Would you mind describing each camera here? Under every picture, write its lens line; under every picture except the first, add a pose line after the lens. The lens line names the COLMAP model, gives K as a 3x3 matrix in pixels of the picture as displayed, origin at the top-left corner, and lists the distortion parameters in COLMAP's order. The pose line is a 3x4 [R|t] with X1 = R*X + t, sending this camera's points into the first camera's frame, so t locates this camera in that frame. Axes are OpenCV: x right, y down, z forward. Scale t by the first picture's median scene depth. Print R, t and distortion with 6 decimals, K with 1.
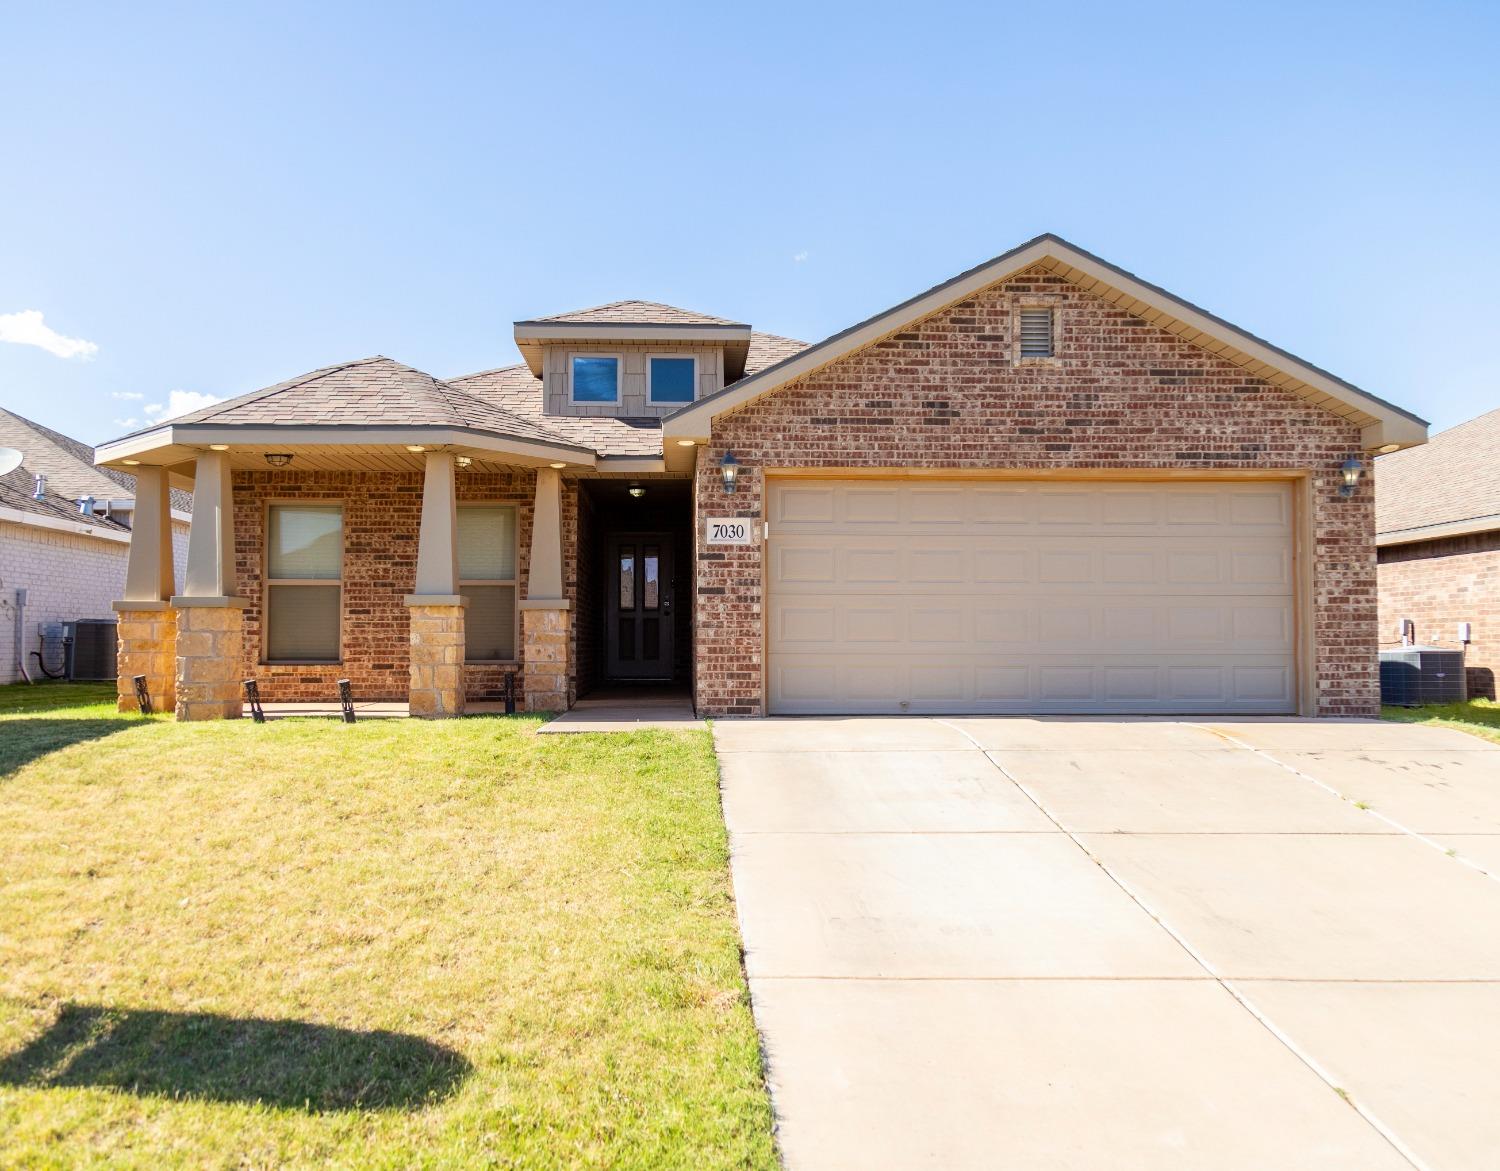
lens RADIAL K [[1284.7, 0, 748.9], [0, 1284.7, 598.3], [0, 0, 1]] dist [0.020701, 0.006673]
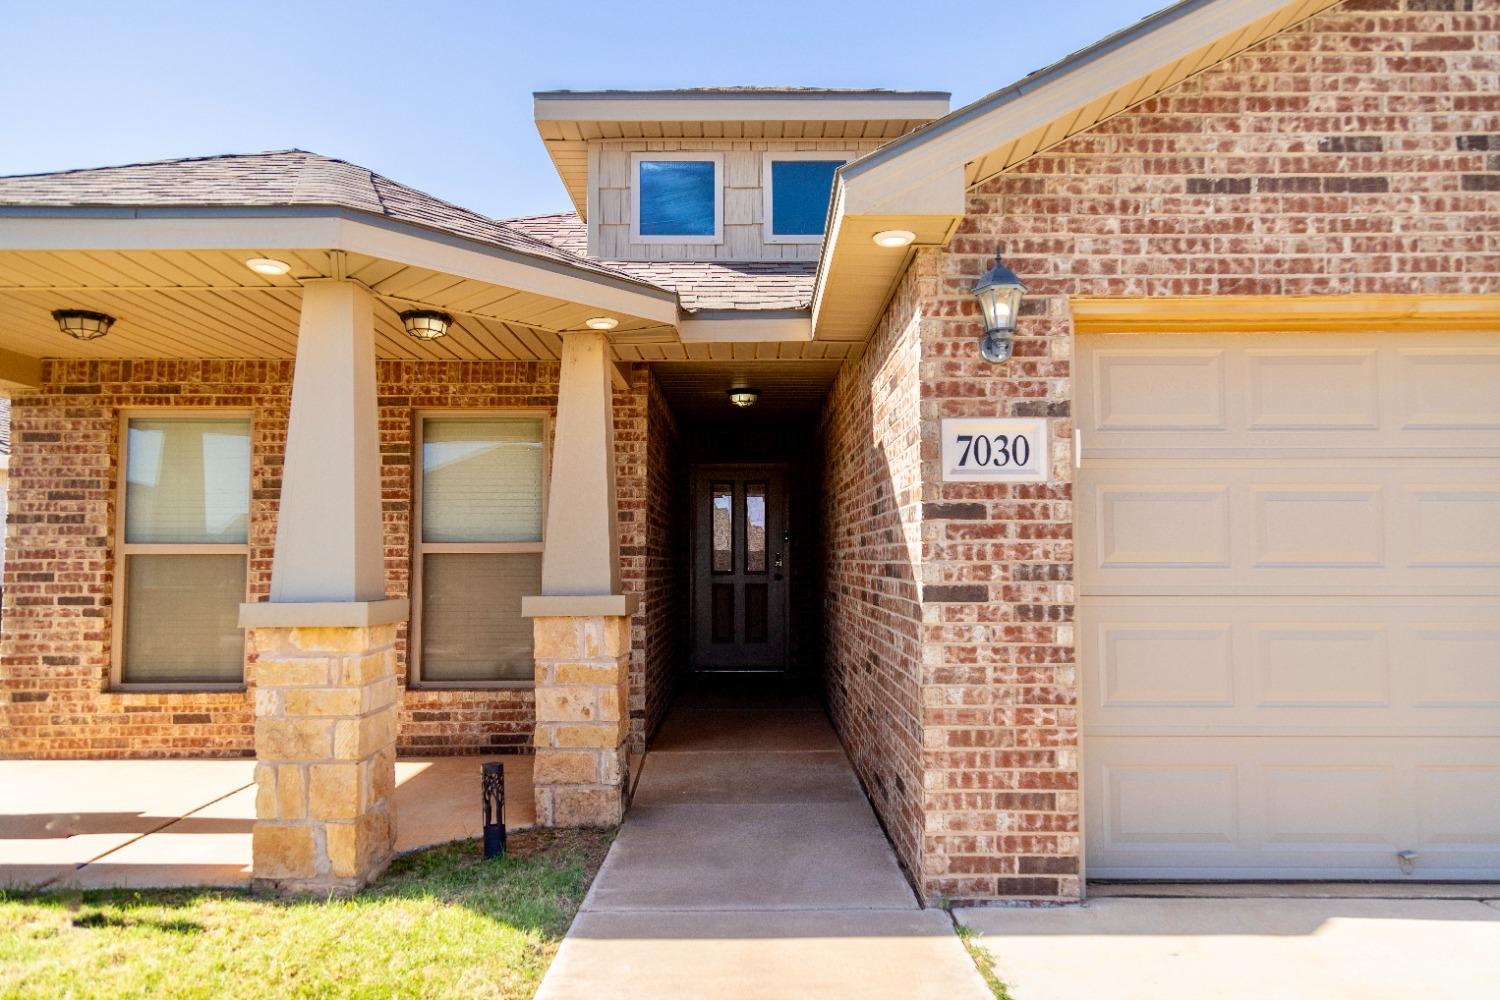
lens RADIAL K [[1057.9, 0, 751.3], [0, 1057.9, 509.6], [0, 0, 1]] dist [0.019626, 0.003740]
pose [[0.998724, -0.004795, -0.050273, -0.076153], [0.004170, 0.999913, -0.012520, -0.028450], [0.050329, 0.012295, 0.998657, 0.639833]]
